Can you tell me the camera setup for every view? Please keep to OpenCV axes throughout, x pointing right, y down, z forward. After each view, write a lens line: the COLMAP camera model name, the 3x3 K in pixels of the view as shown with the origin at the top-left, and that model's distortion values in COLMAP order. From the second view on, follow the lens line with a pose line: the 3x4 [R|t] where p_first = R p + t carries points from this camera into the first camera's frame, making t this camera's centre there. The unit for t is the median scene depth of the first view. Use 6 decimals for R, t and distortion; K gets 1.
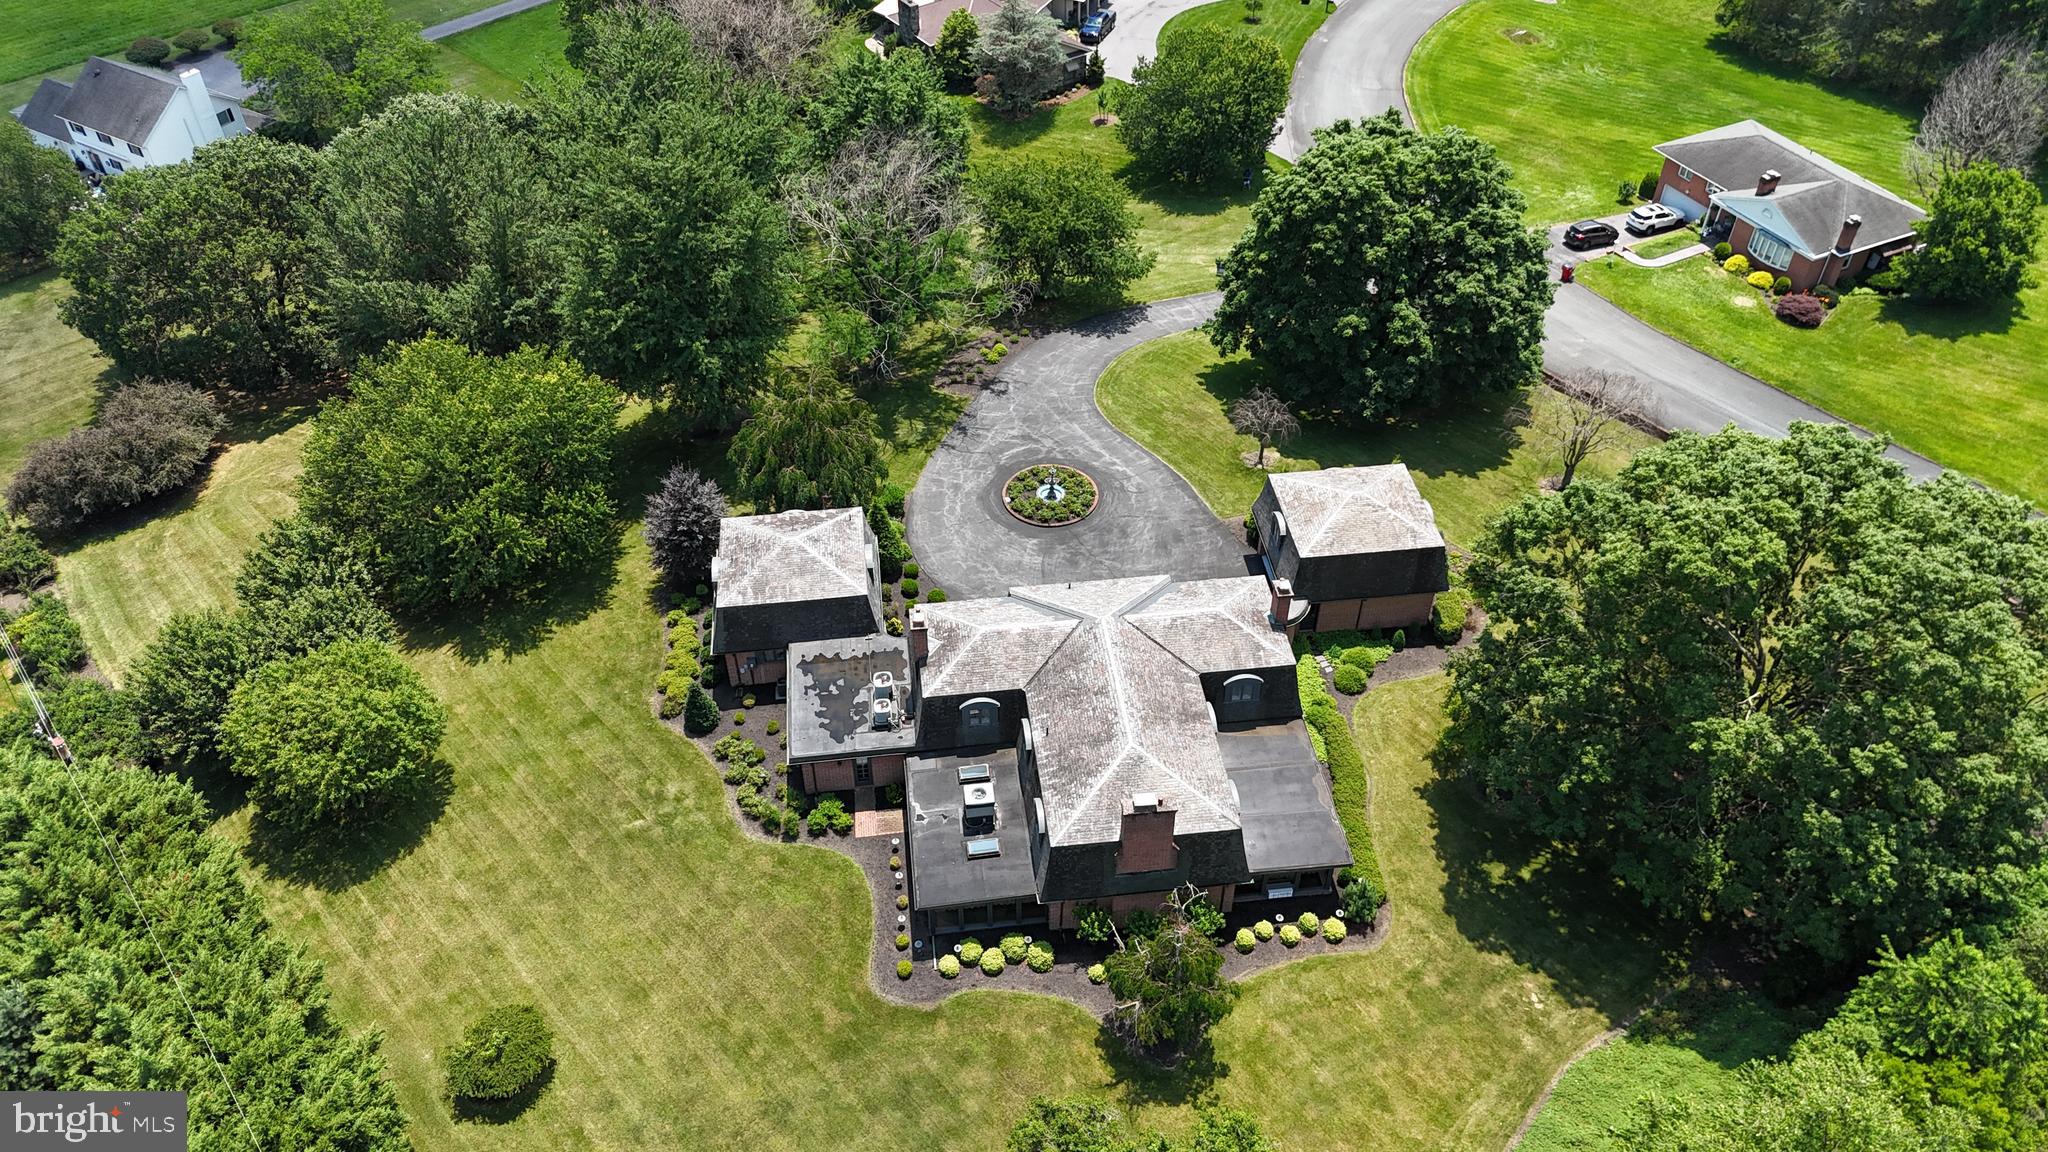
lens RADIAL K [[1517.9, 0, 1016.7], [0, 1517.9, 574.7], [0, 0, 1]] dist [0.111970, -0.277939]
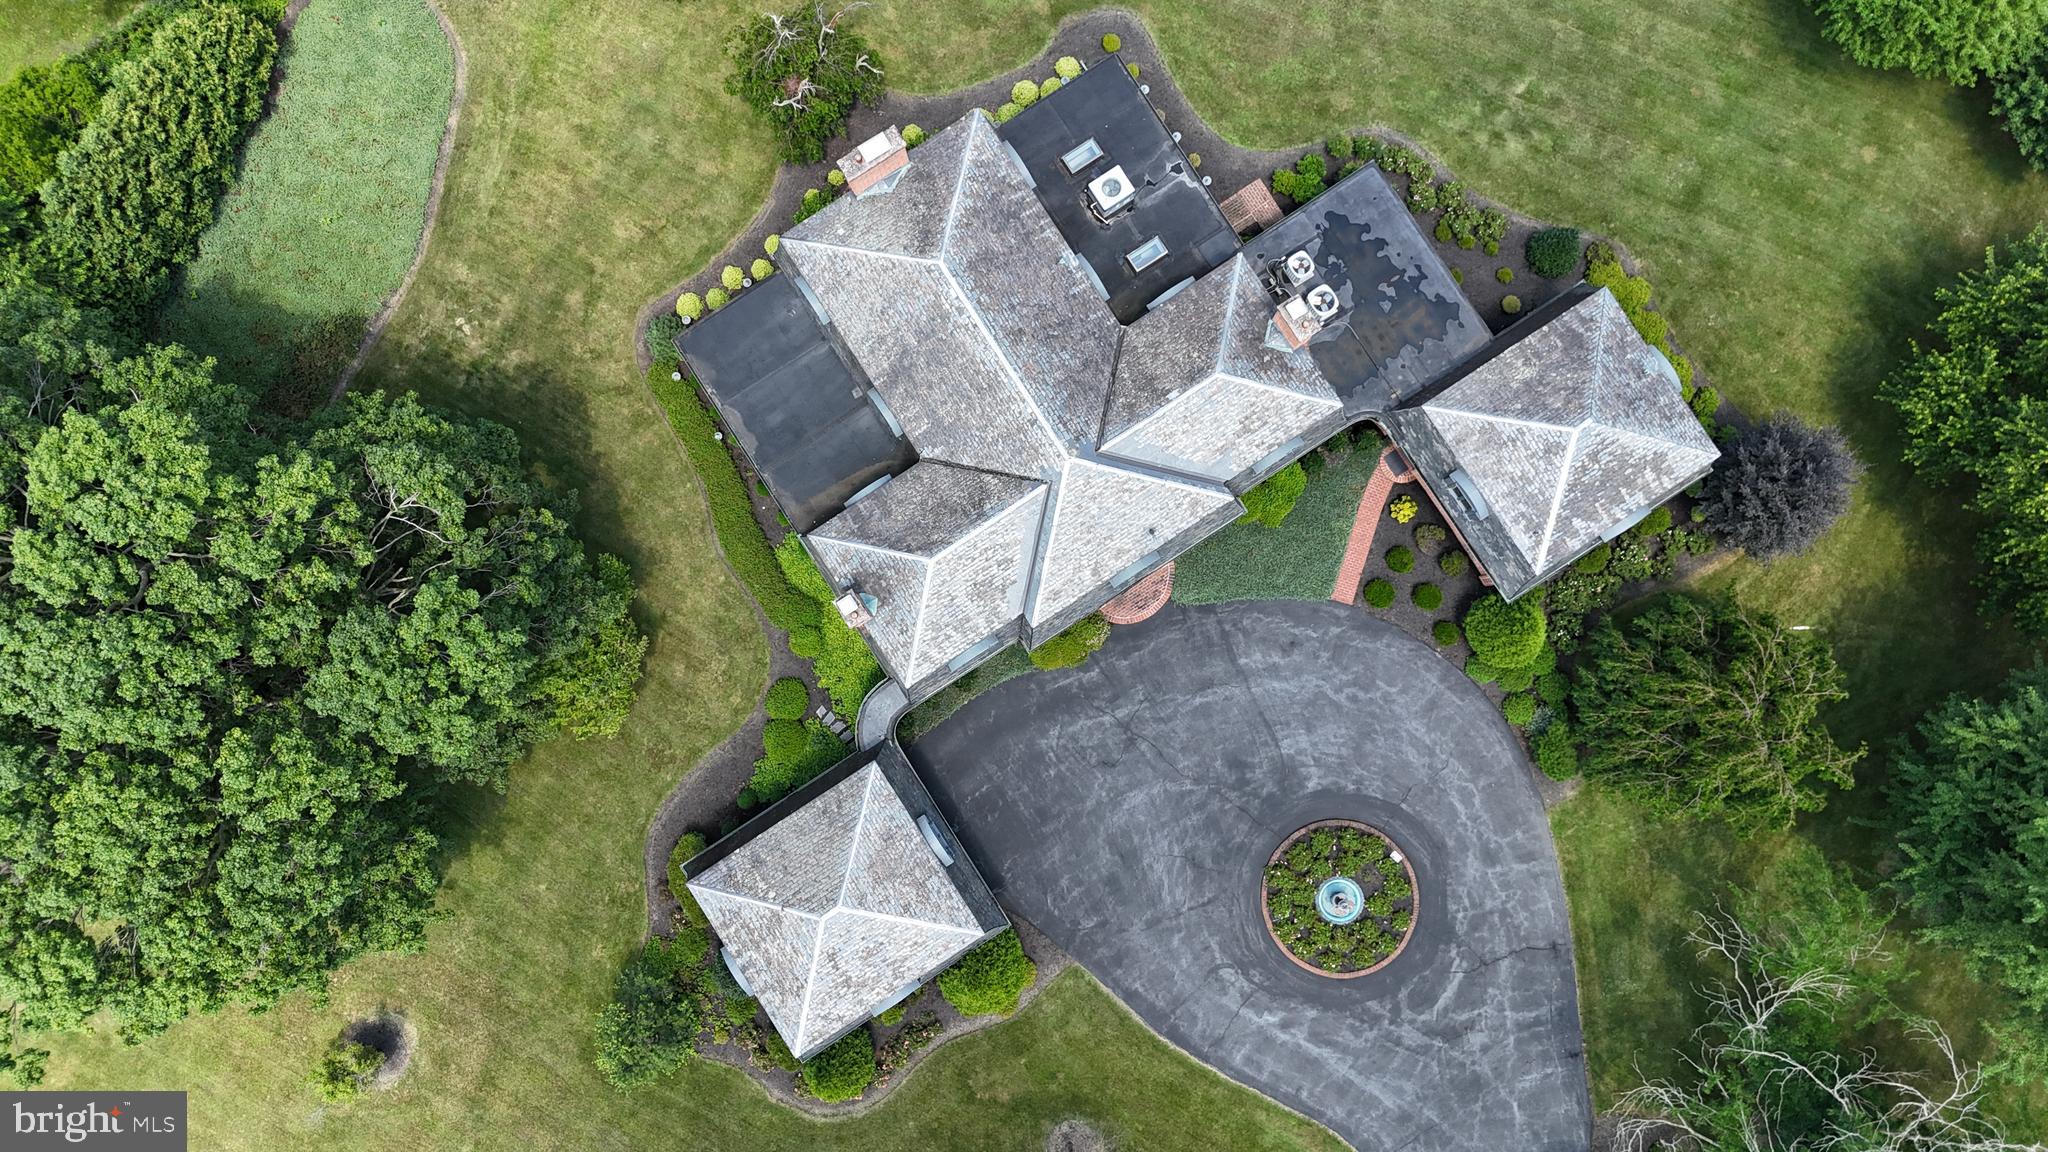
lens RADIAL K [[1517.9, 0, 1016.7], [0, 1517.9, 574.7], [0, 0, 1]] dist [0.111970, -0.277939]
pose [[-0.896149, 0.443753, 0.000683, 0.094876], [-0.275061, -0.556686, 0.783864, -0.504857], [0.348223, 0.702271, 0.620932, 0.555507]]
